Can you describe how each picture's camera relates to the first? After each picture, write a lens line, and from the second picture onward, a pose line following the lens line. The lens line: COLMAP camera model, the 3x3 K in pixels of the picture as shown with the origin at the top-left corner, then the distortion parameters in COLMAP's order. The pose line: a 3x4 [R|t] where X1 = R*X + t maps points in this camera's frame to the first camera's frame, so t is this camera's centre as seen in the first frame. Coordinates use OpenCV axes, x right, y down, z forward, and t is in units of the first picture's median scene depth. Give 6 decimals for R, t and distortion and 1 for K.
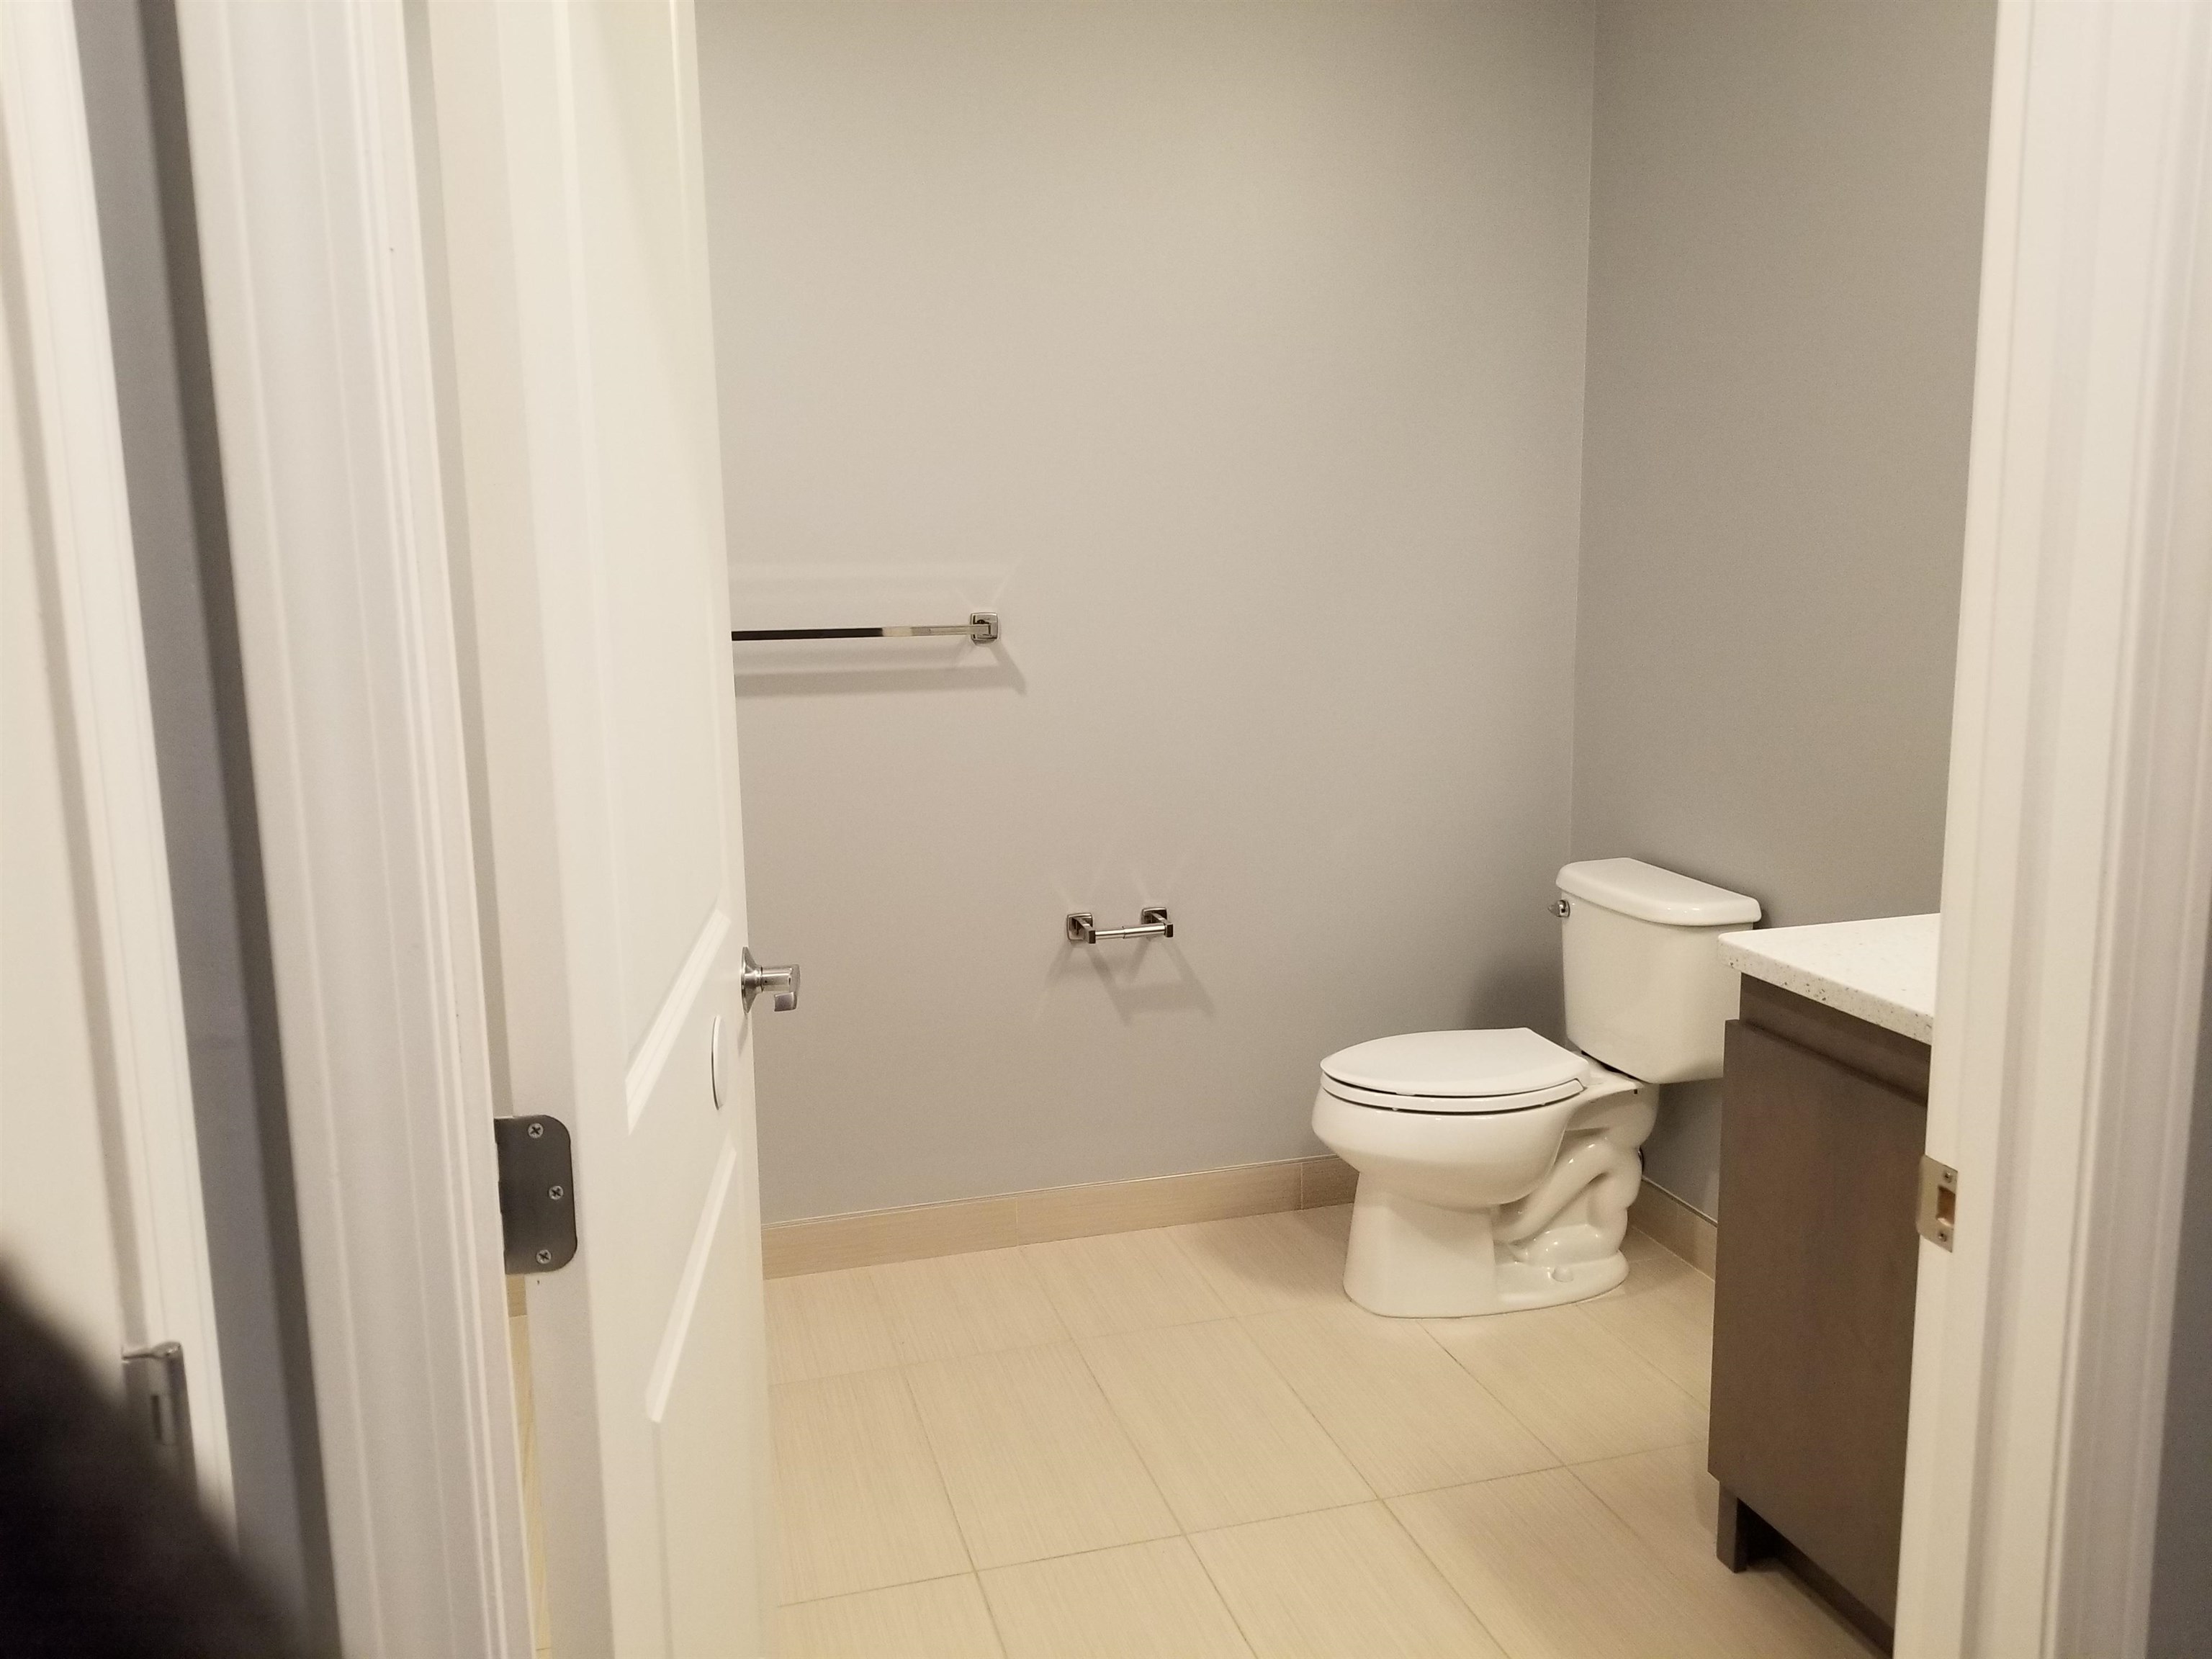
lens RADIAL K [[1717.7, 0, 1102.3], [0, 1717.7, 817.0], [0, 0, 1]] dist [0.050913, 0.001198]
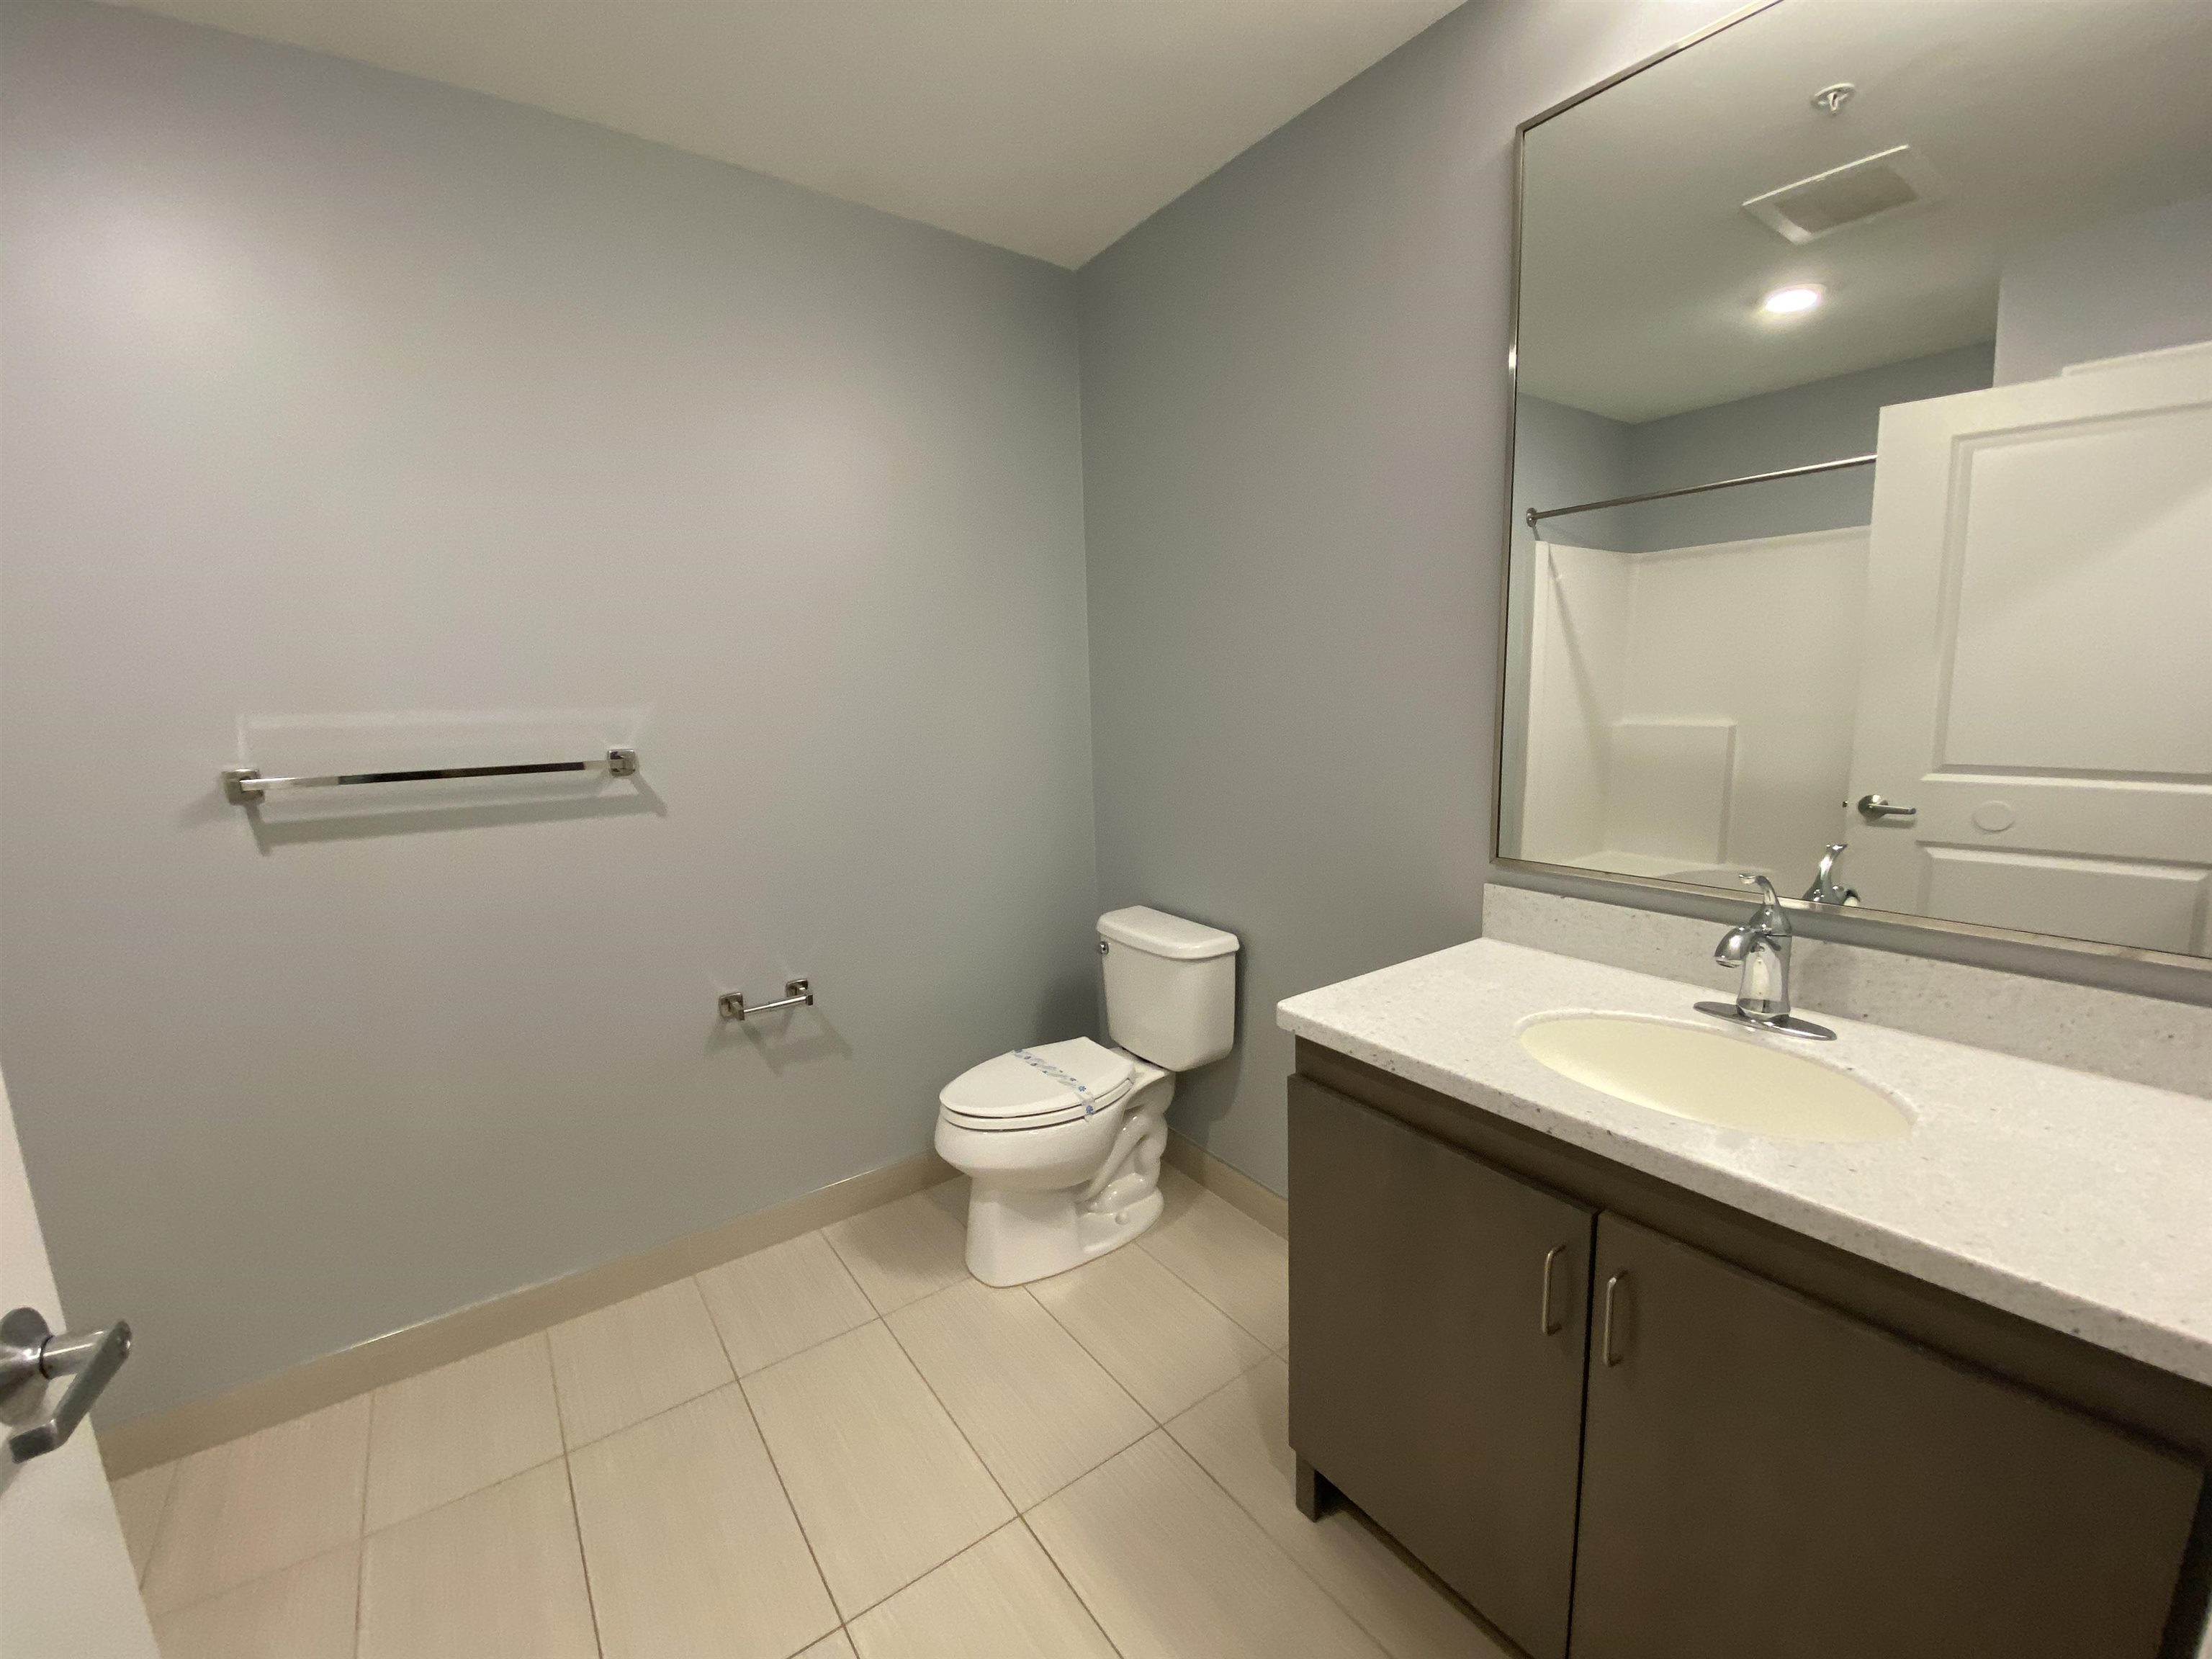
lens RADIAL K [[891.4, 0, 1106.3], [0, 891.4, 823.9], [0, 0, 1]] dist [0.019718, -0.017981]
pose [[0.941618, -0.054256, 0.332283, 0.033682], [0.063943, 0.997786, -0.018282, -0.035971], [-0.330556, 0.038462, 0.943002, 0.318477]]
